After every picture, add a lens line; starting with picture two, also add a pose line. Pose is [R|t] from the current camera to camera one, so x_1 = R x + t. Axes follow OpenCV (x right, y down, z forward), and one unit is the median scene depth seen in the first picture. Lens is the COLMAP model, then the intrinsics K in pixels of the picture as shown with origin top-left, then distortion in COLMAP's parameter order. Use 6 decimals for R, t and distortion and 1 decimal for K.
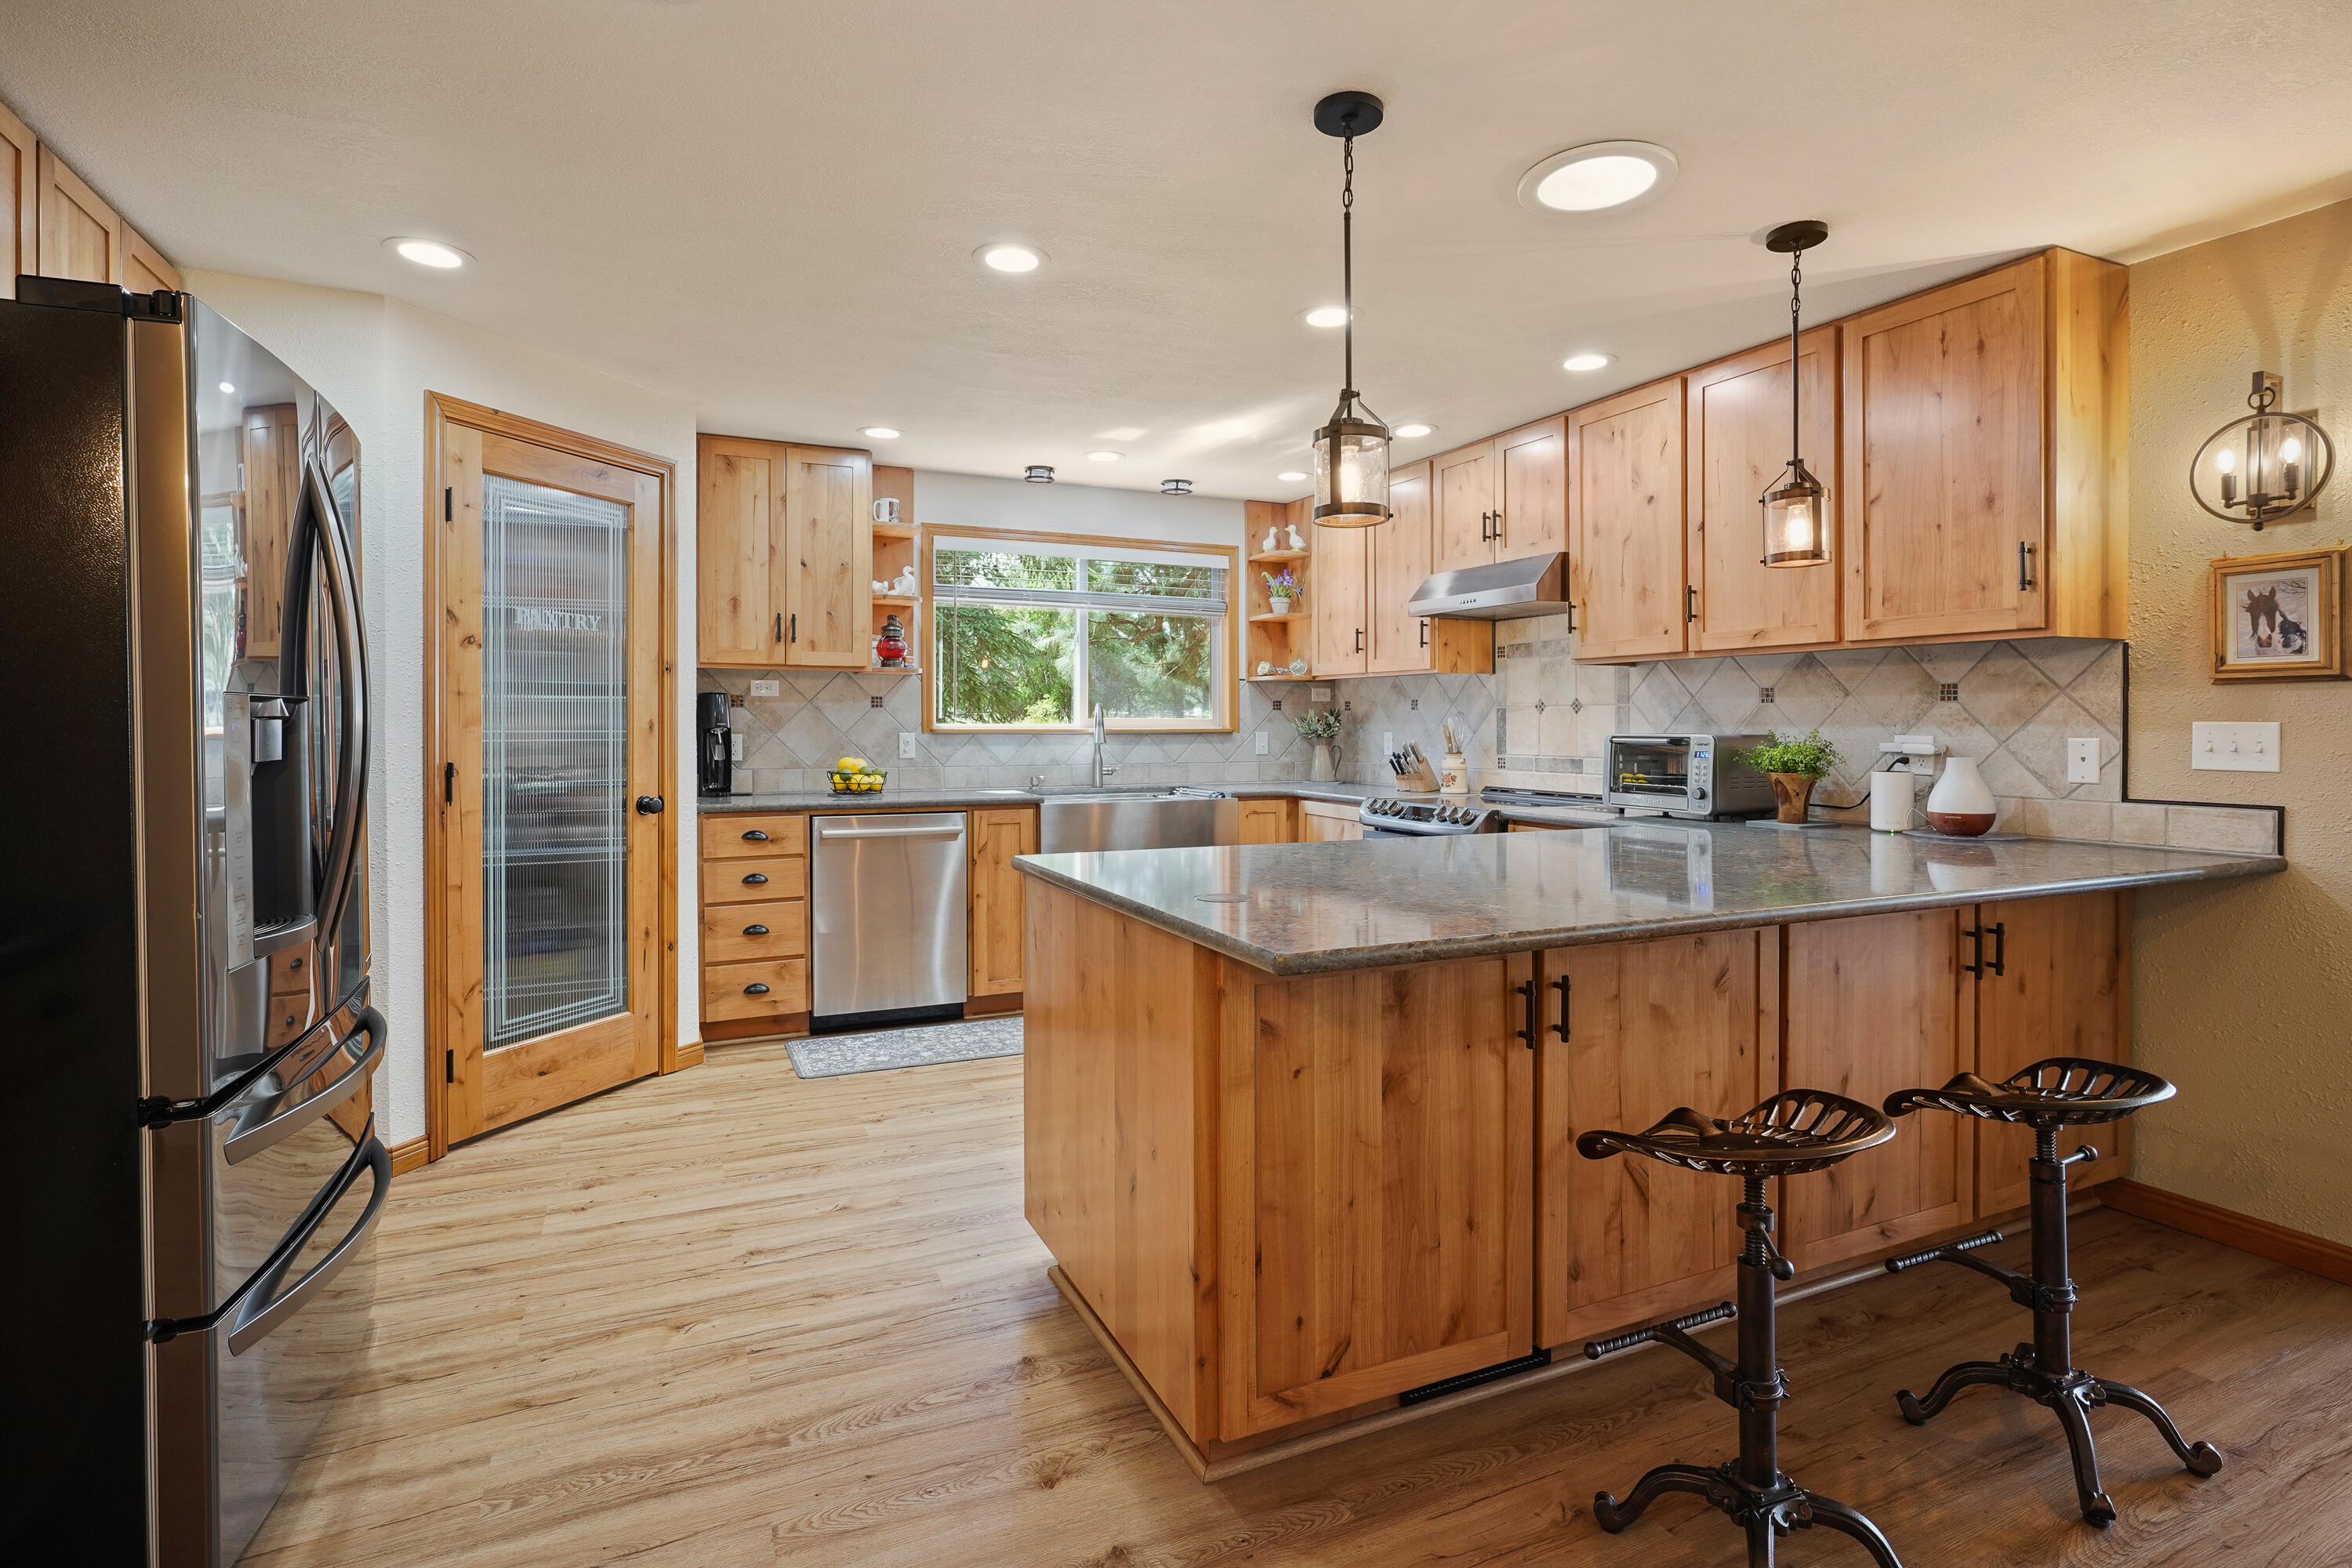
lens RADIAL K [[1156.5, 0, 1186.3], [0, 1156.5, 731.3], [0, 0, 1]] dist [-0.010165, 0.001163]
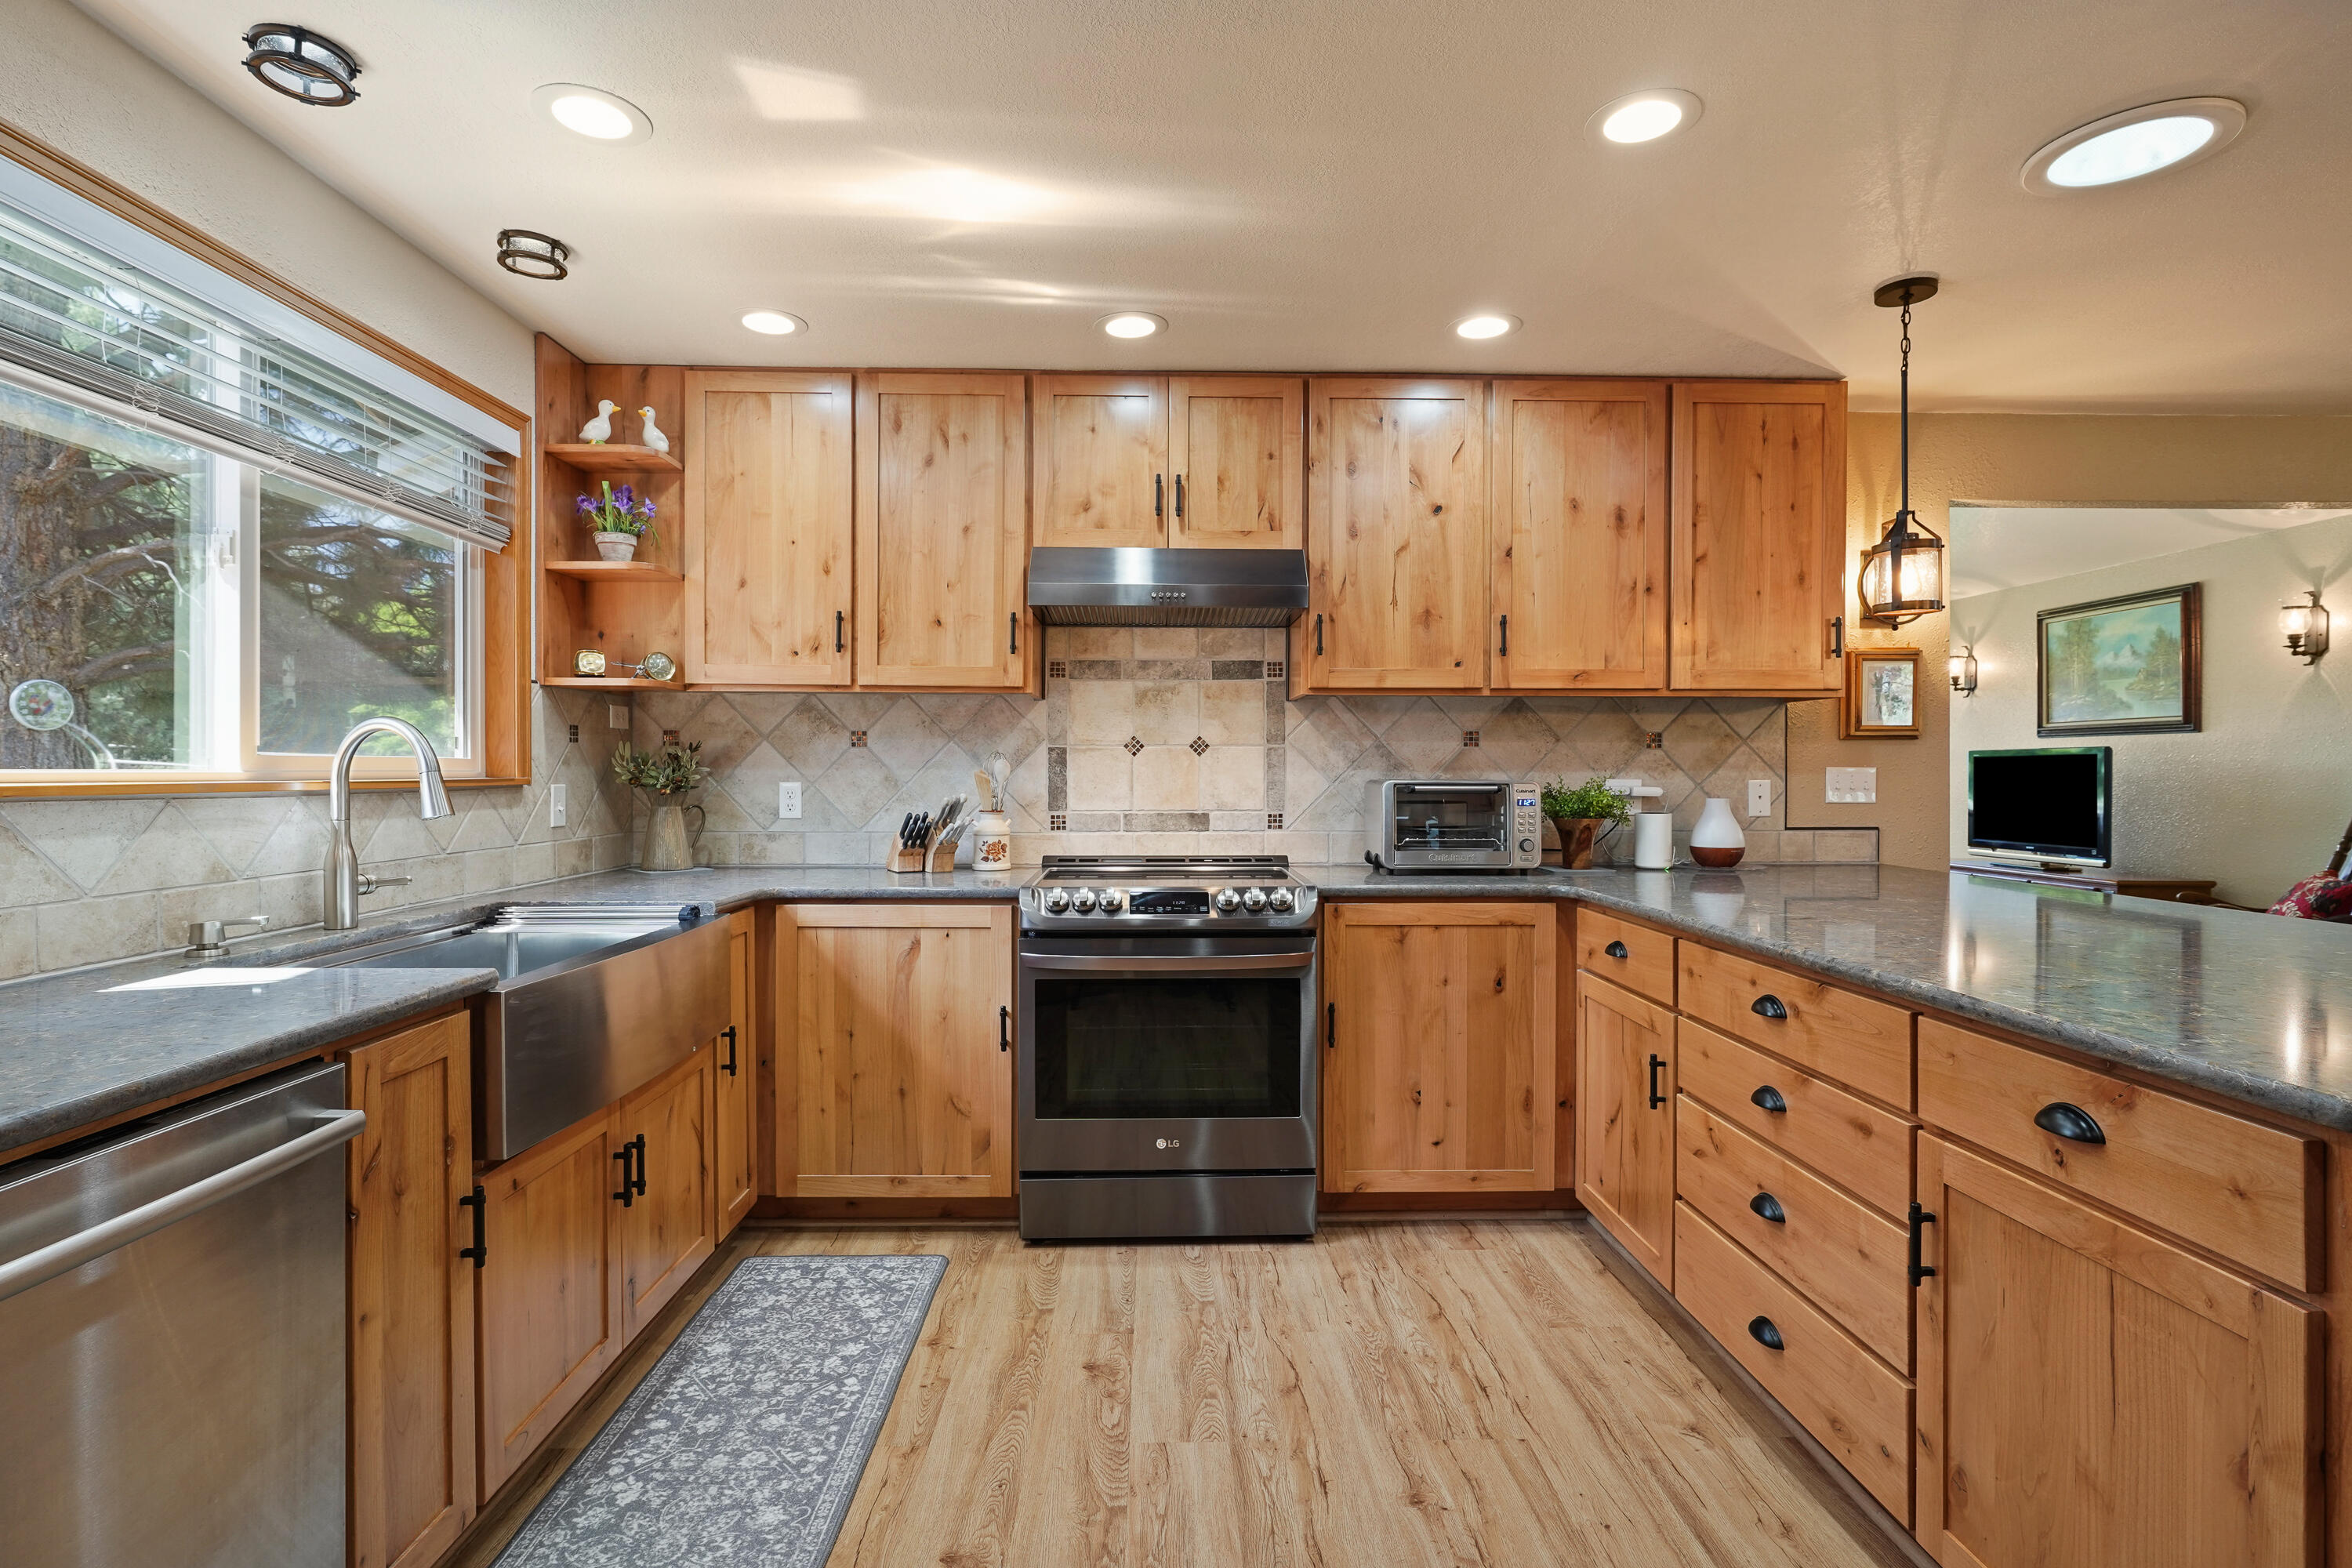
lens RADIAL K [[1134.2, 0, 1171.5], [0, 1134.2, 773.0], [0, 0, 1]] dist [-0.016566, 0.000569]
pose [[0.403093, -0.003653, 0.915152, -0.533687], [0.005608, 0.999983, 0.001521, -0.006599], [-0.915142, 0.004519, 0.403106, 0.985567]]
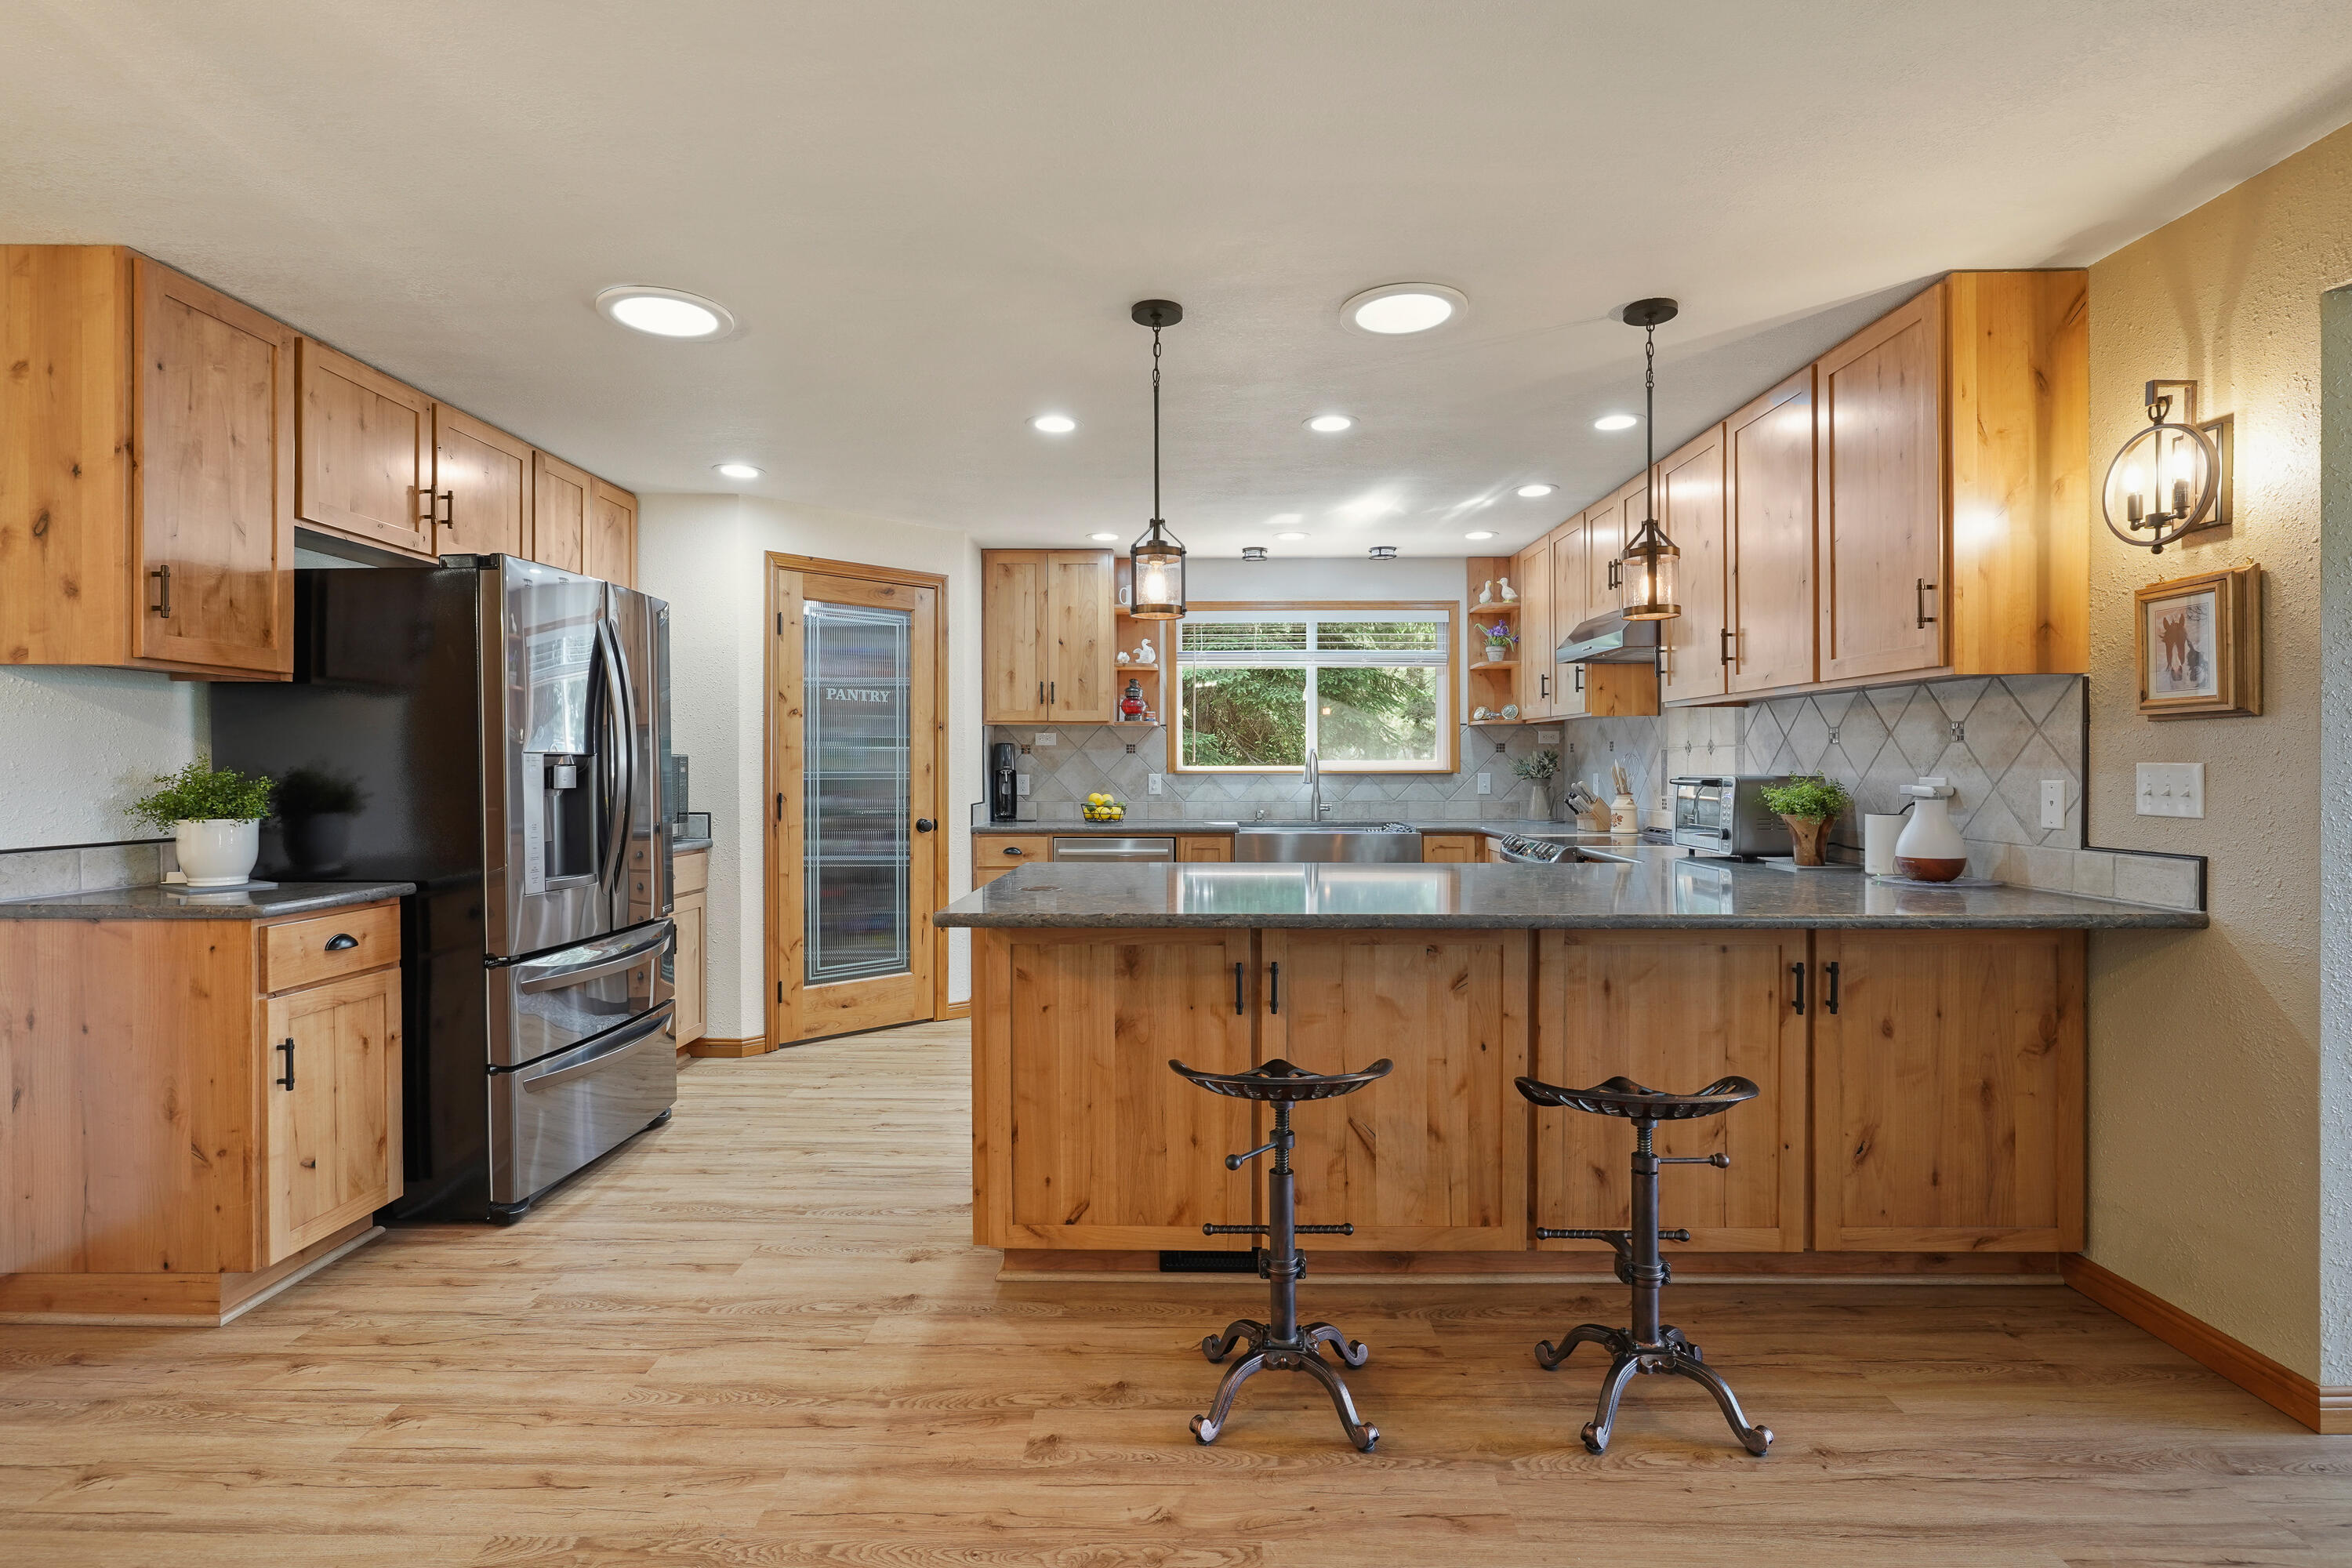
lens RADIAL K [[1134.2, 0, 1171.5], [0, 1134.2, 773.0], [0, 0, 1]] dist [-0.016566, 0.000569]
pose [[0.897191, 0.000392, -0.441643, 0.490463], [-0.000110, 1.000000, 0.000664, -0.000318], [0.441643, -0.000547, 0.897191, -0.116335]]
